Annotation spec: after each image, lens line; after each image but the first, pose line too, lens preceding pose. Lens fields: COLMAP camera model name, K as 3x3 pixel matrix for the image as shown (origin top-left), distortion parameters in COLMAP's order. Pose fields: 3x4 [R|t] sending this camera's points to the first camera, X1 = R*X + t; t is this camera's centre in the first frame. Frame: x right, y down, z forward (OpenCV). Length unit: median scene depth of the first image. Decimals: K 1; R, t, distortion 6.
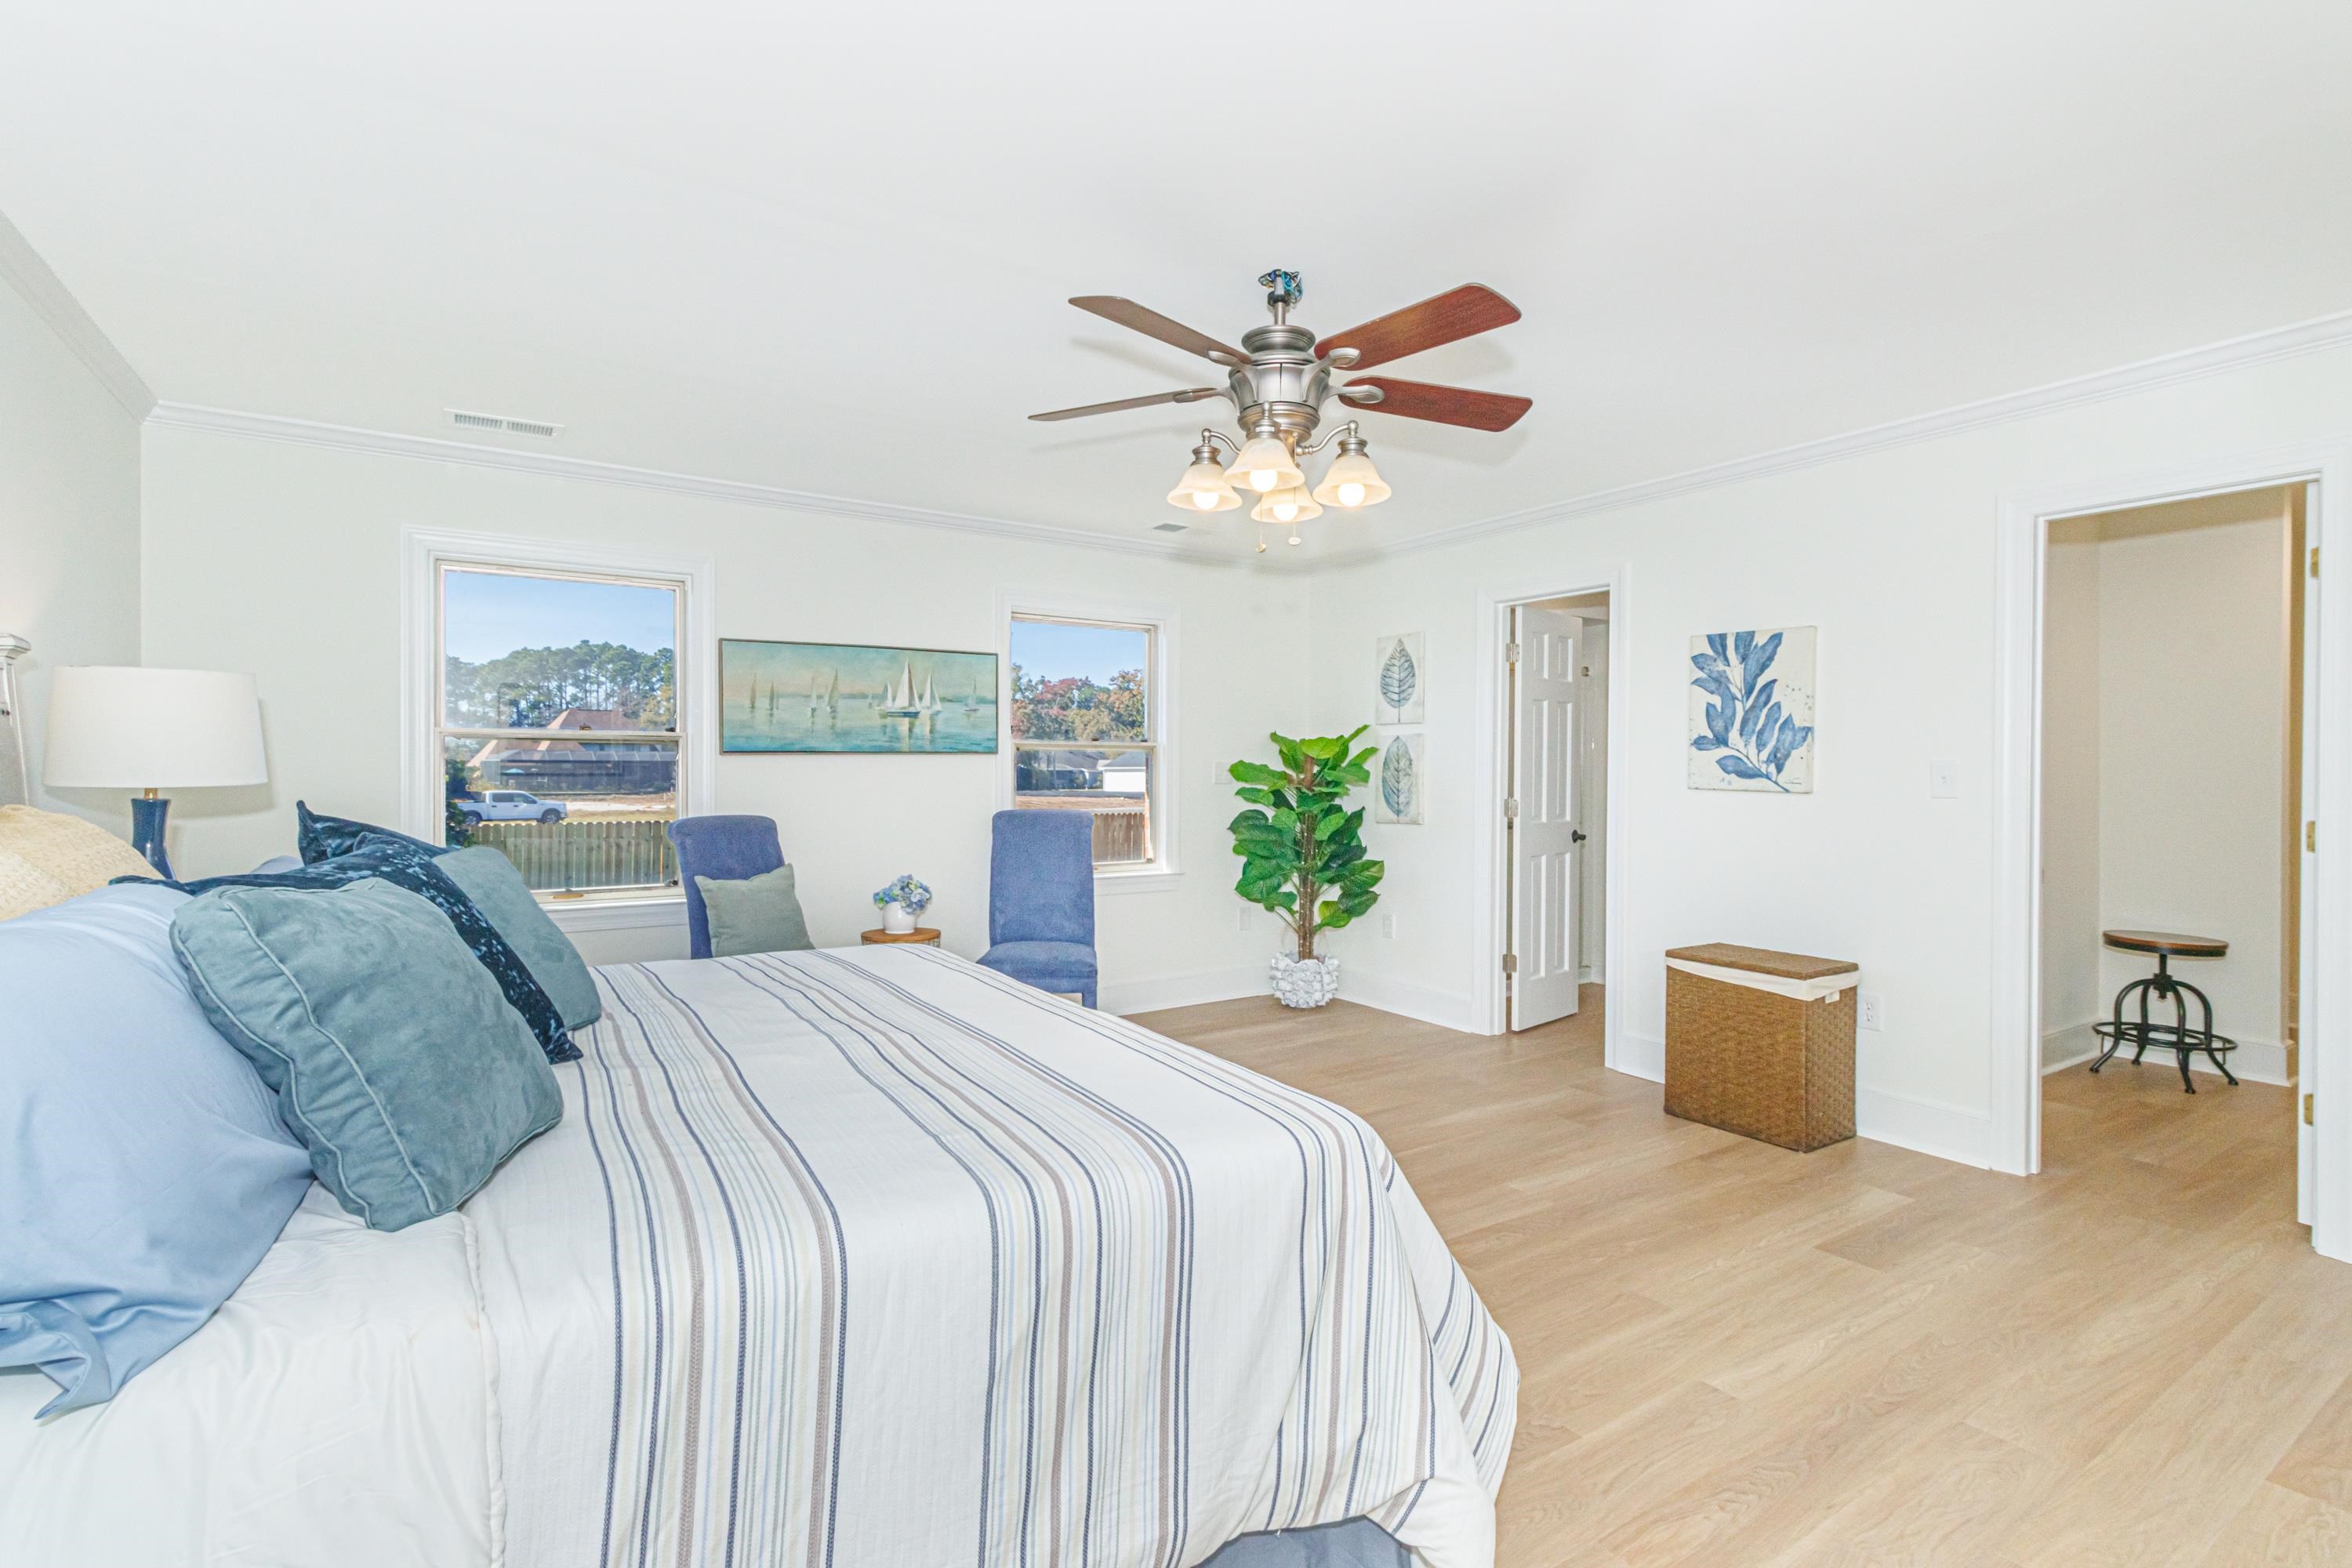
lens RADIAL K [[1081.7, 0, 1172.8], [0, 1081.7, 782.4], [0, 0, 1]] dist [0.002814, 0.001126]
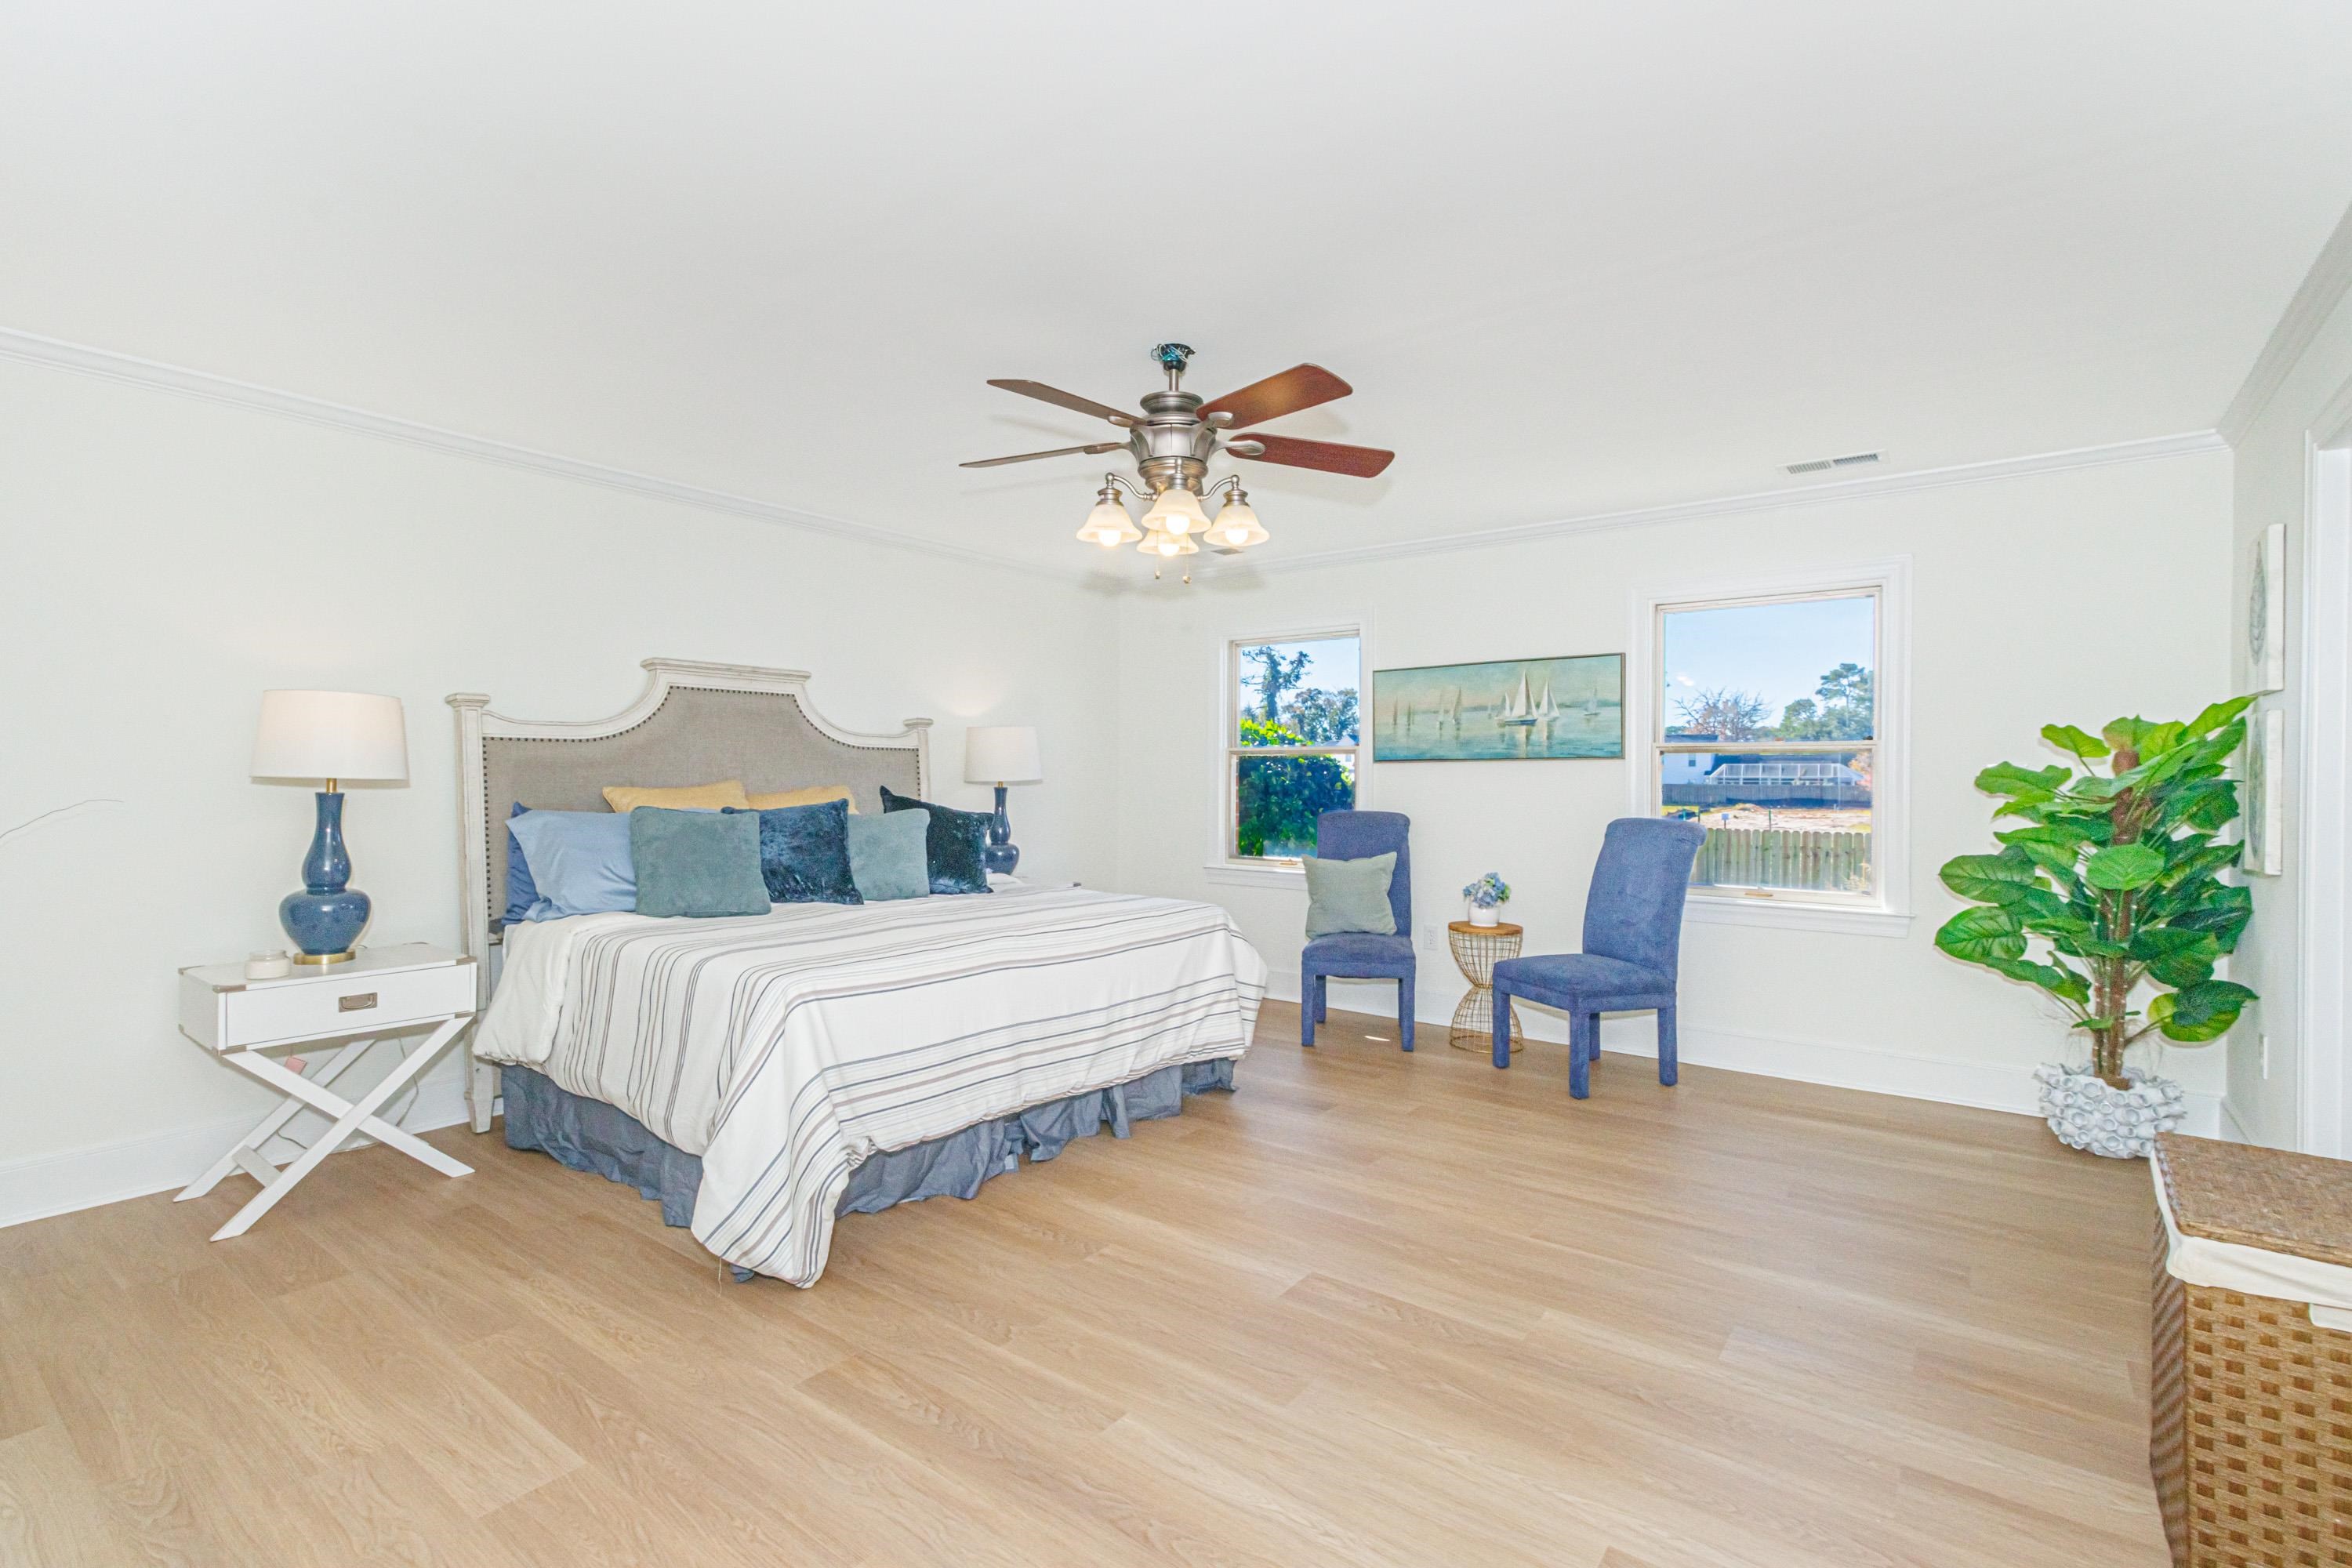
lens RADIAL K [[1081.7, 0, 1178.3], [0, 1081.7, 785.3], [0, 0, 1]] dist [0.002814, 0.001126]
pose [[0.307174, -0.001466, -0.951652, 0.655895], [-0.025513, 0.999627, -0.009775, 0.017203], [0.951311, 0.027282, 0.307022, 0.362212]]
